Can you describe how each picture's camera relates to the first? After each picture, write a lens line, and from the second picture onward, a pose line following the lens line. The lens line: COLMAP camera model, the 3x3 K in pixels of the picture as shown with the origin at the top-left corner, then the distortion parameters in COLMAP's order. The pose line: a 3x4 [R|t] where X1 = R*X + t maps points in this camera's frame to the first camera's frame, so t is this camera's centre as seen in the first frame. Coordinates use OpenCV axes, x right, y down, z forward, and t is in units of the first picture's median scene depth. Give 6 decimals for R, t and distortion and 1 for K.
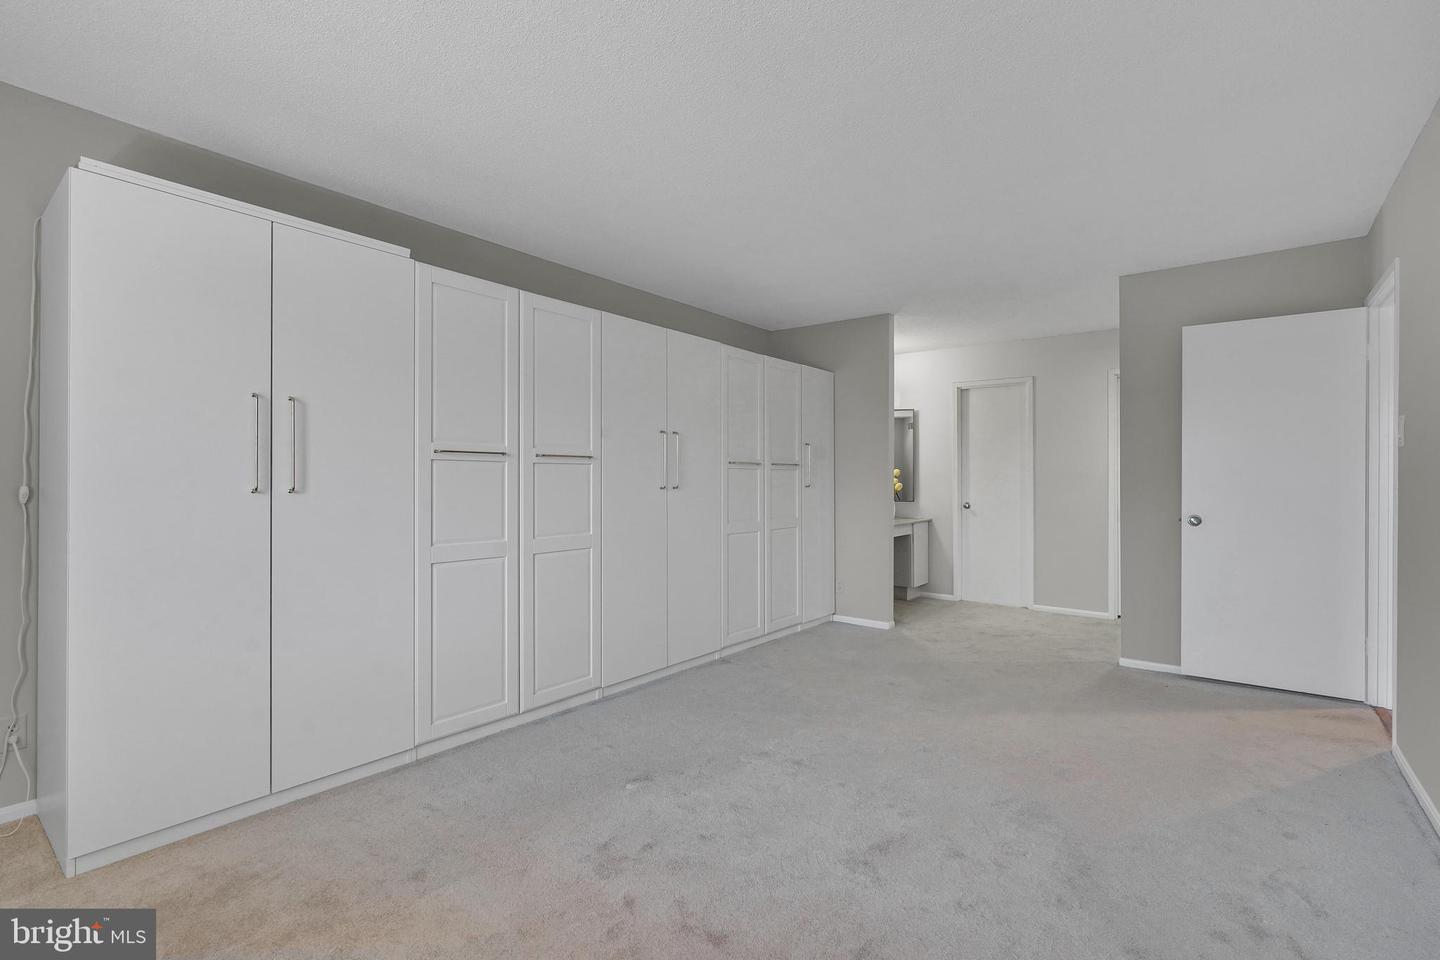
lens RADIAL K [[655.5, 0, 718.5], [0, 655.5, 478.7], [0, 0, 1]] dist [-0.003897, 0.000652]
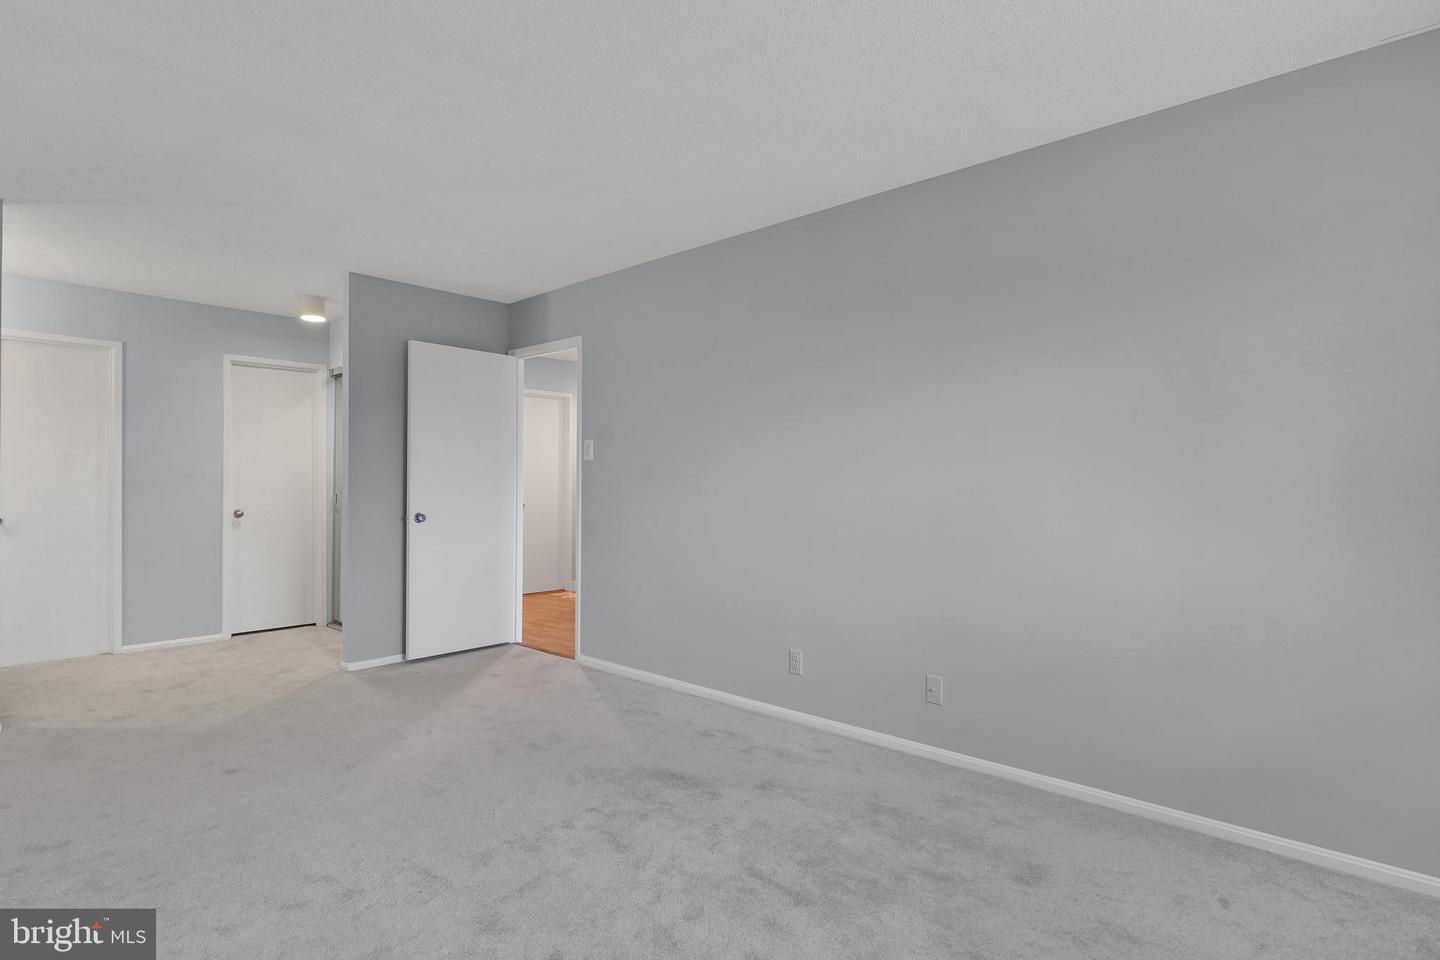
lens RADIAL K [[707.9, 0, 720.0], [0, 707.9, 480.0], [0, 0, 1]] dist [-0.003227, -0.000210]
pose [[0.108308, -0.001370, 0.994116, -0.392006], [0.000072, 0.999999, 0.001370, -0.001010], [-0.994117, -0.000077, 0.108308, 0.353305]]
